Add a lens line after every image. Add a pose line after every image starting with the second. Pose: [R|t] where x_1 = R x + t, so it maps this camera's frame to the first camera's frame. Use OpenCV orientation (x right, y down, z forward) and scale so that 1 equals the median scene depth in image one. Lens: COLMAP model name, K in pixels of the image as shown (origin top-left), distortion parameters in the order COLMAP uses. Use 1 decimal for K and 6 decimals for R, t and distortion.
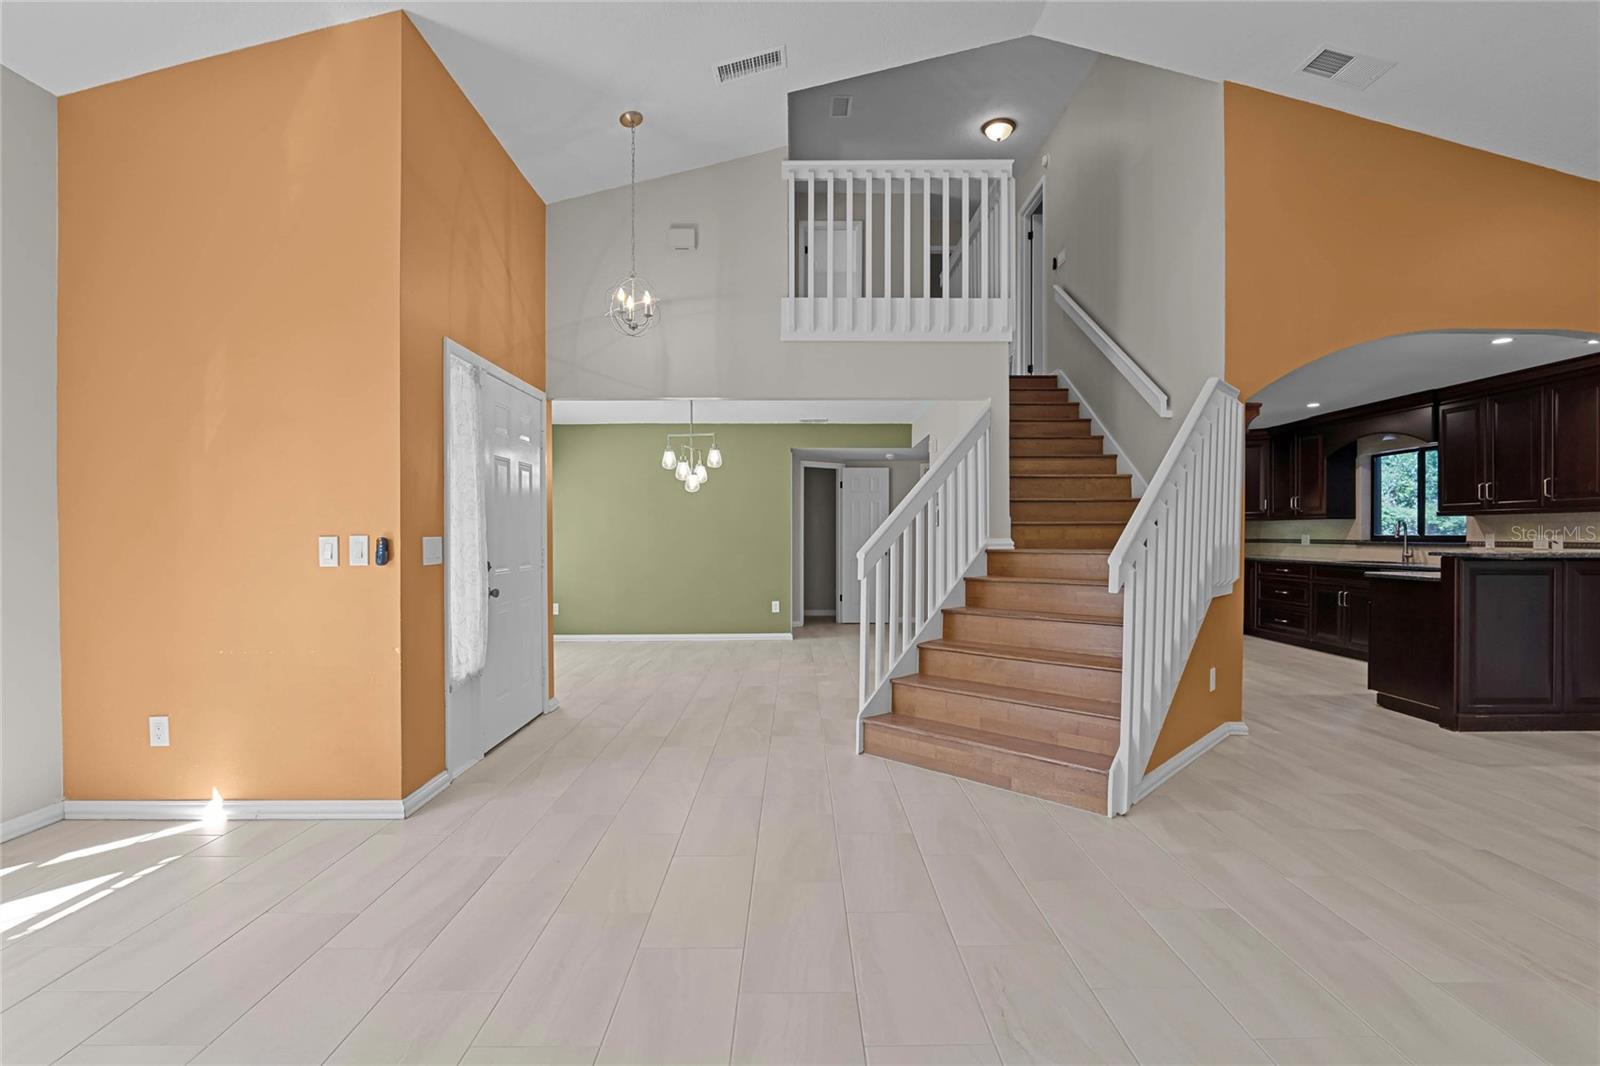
lens RADIAL K [[747.6, 0, 799.0], [0, 747.6, 537.9], [0, 0, 1]] dist [-0.019530, 0.003955]
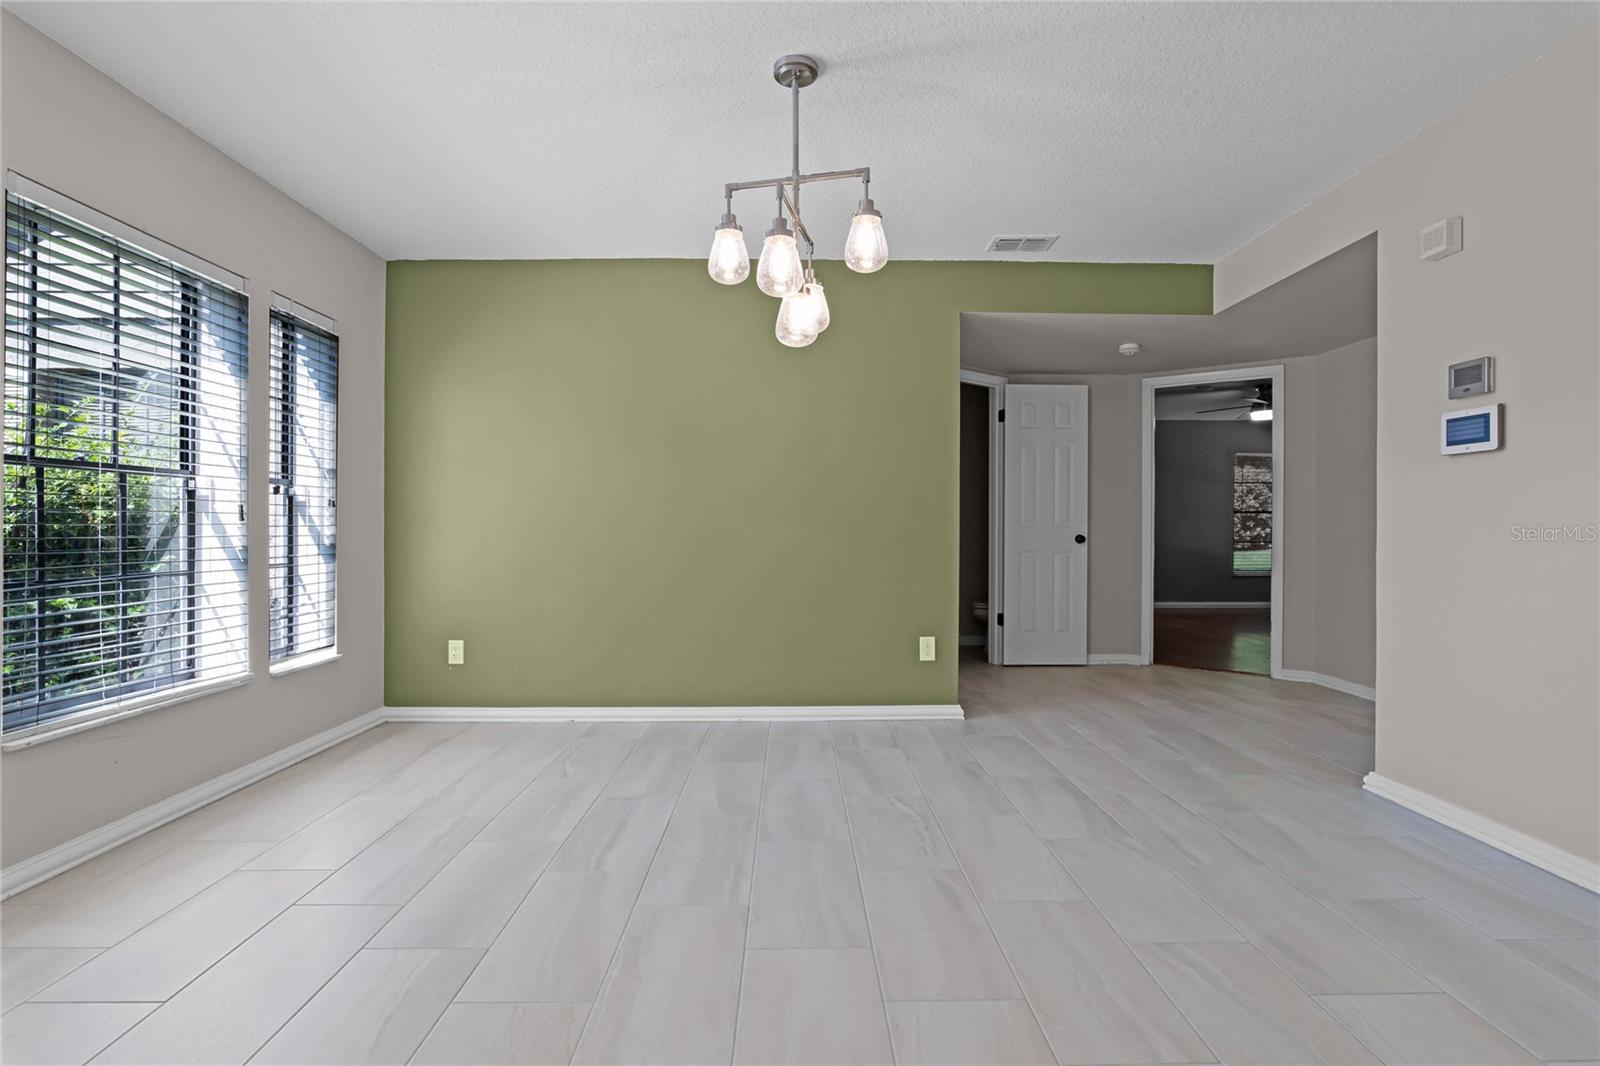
lens RADIAL K [[747.6, 0, 791.6], [0, 747.6, 530.8], [0, 0, 1]] dist [-0.019530, 0.003955]
pose [[0.999982, 0.004128, -0.004323, -0.195885], [-0.004139, 0.999989, -0.002335, 0.033401], [0.004313, 0.002353, 0.999988, 0.904416]]
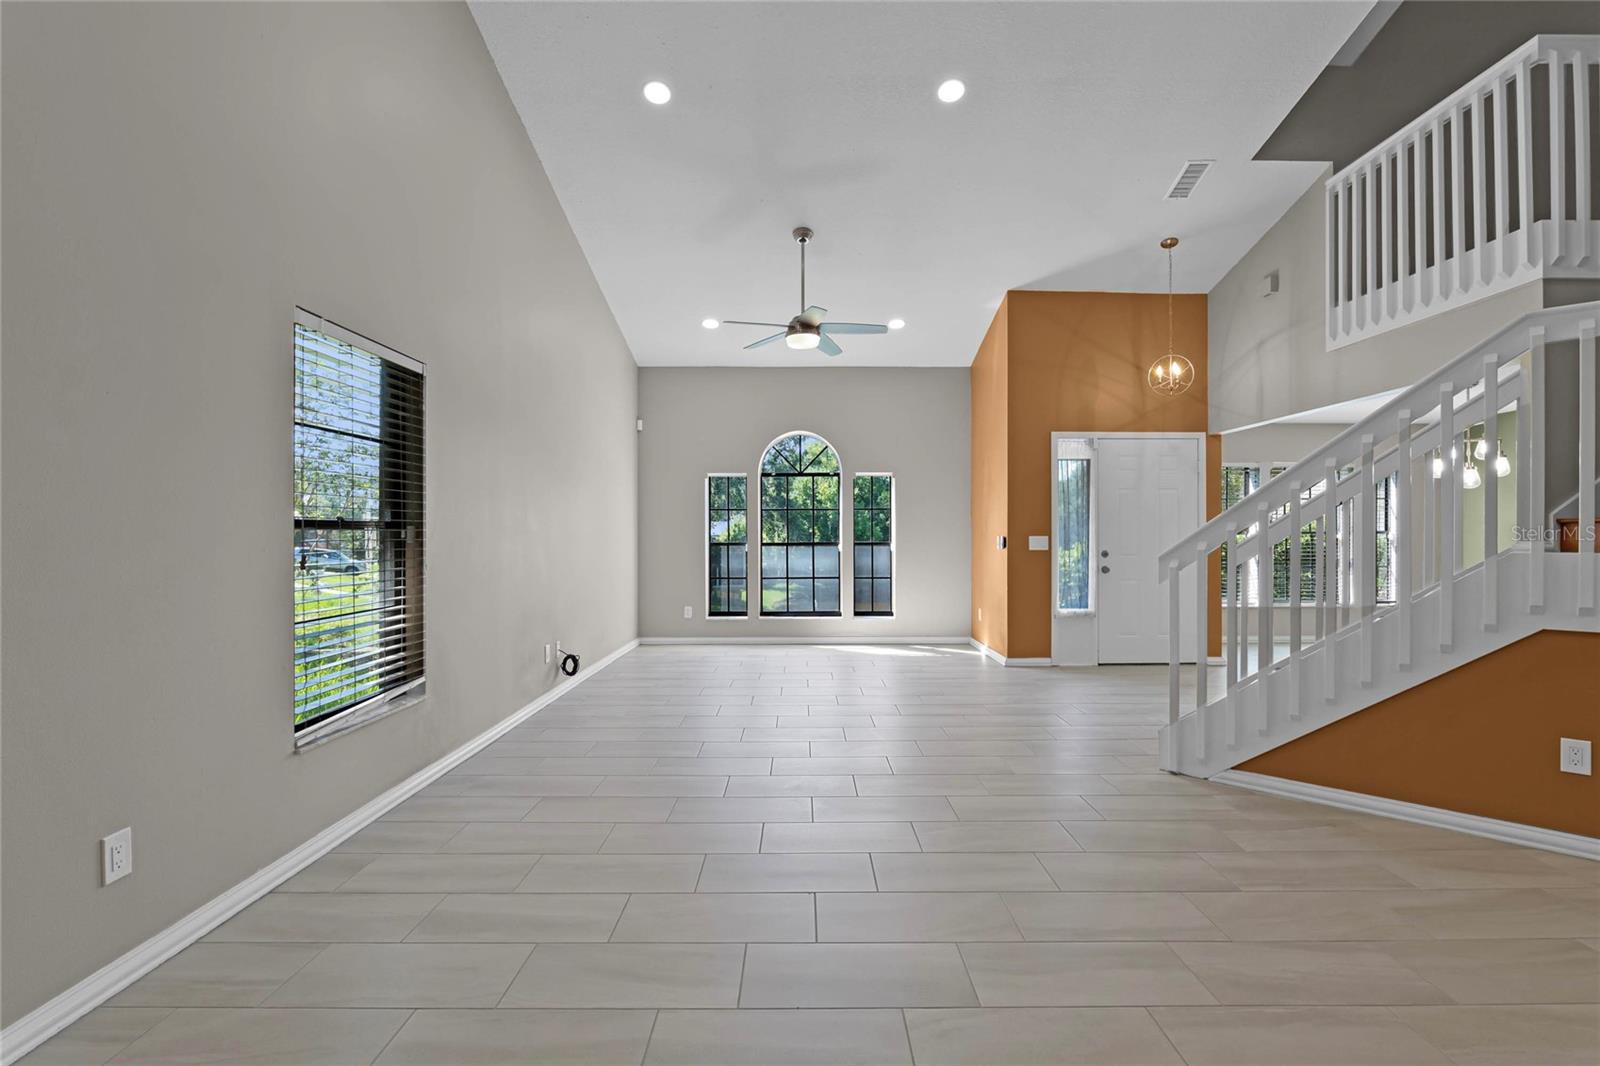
lens RADIAL K [[747.6, 0, 804.5], [0, 747.6, 540.2], [0, 0, 1]] dist [-0.019530, 0.003955]
pose [[-0.004988, 0.009897, -0.999939, 1.037909], [-0.004713, 0.999940, 0.009920, -0.004808], [0.999976, 0.004762, -0.004941, 0.268168]]
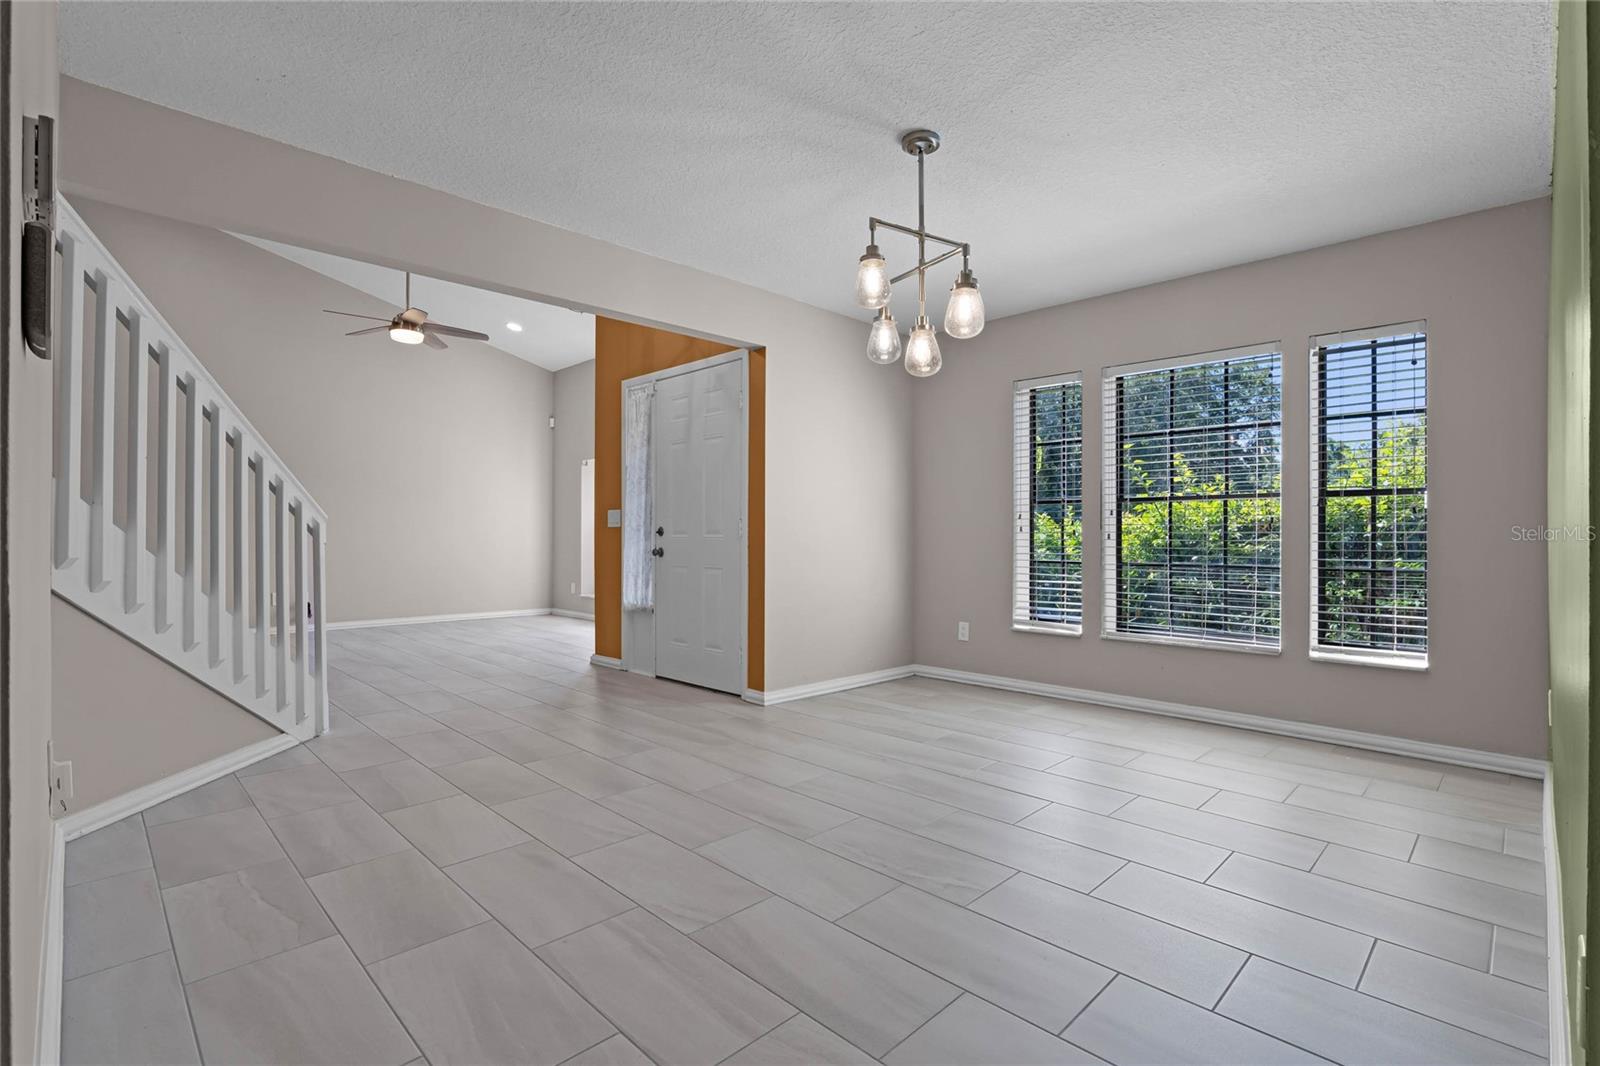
lens RADIAL K [[747.6, 0, 782.4], [0, 747.6, 531.6], [0, 0, 1]] dist [-0.019530, 0.003955]
pose [[-0.727228, 0.002469, -0.686392, 0.249624], [0.000225, 0.999994, 0.003358, 0.028376], [0.686396, 0.002288, -0.727224, 1.695810]]
